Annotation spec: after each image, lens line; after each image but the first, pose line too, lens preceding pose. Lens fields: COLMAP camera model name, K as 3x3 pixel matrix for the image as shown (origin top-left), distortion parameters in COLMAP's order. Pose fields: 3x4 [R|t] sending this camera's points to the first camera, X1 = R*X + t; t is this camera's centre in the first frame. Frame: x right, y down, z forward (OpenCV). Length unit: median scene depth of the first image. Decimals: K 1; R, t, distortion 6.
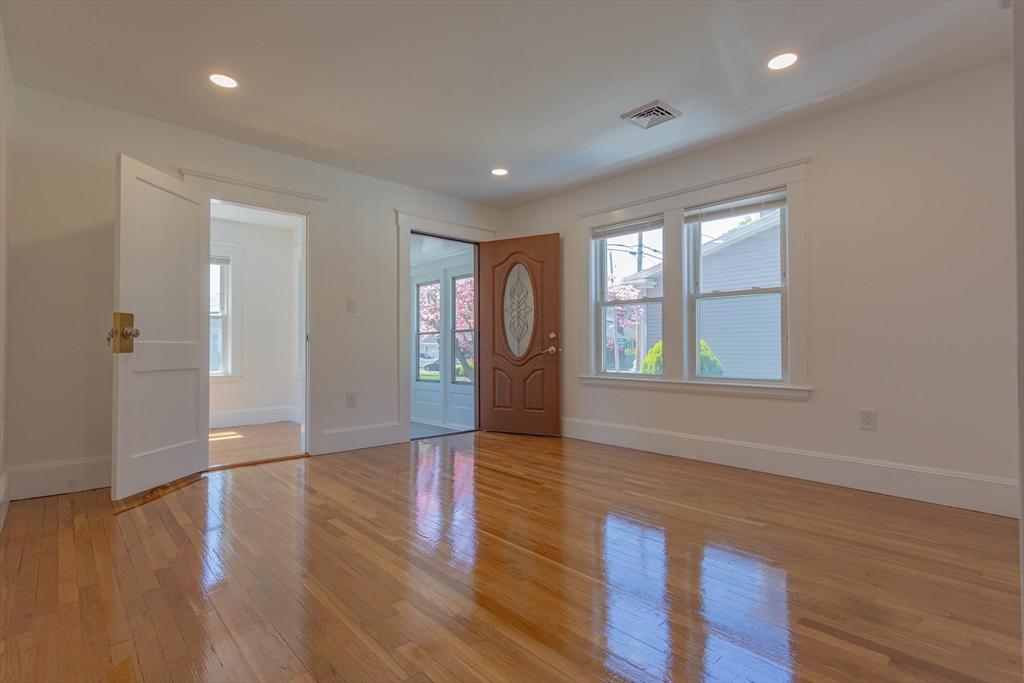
lens RADIAL K [[496.0, 0, 507.2], [0, 496.0, 339.3], [0, 0, 1]] dist [-0.002990, -0.000057]
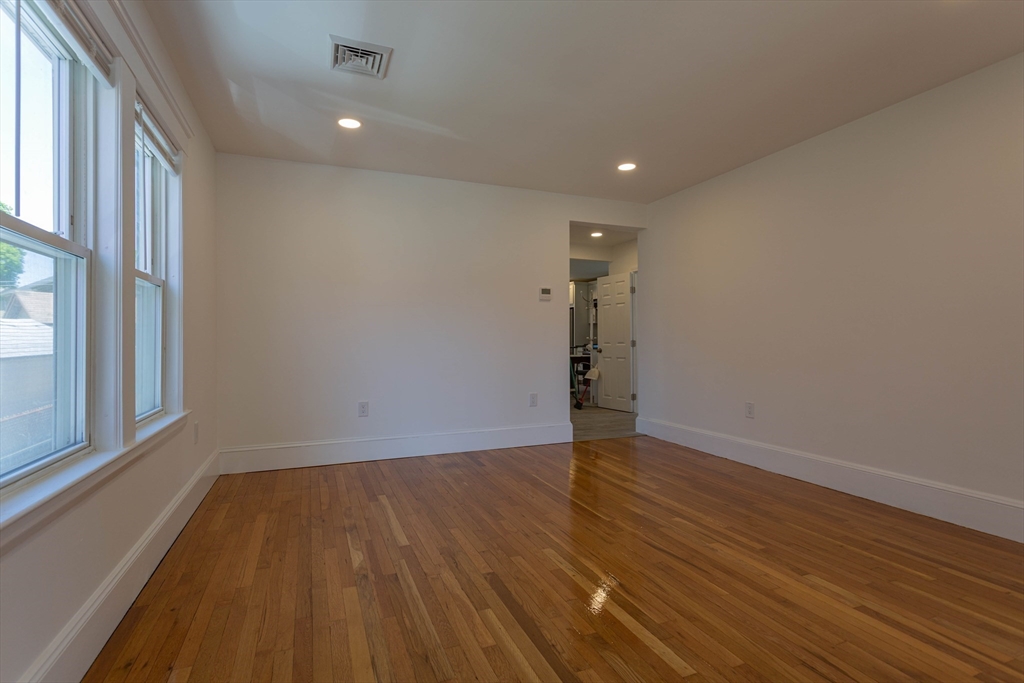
lens RADIAL K [[496.0, 0, 507.2], [0, 496.0, 339.3], [0, 0, 1]] dist [-0.002990, -0.000057]
pose [[-0.939190, 0.002551, 0.343388, -0.203294], [-0.004520, 0.999794, -0.019790, -0.006340], [-0.343368, -0.020139, -0.938985, 1.823243]]
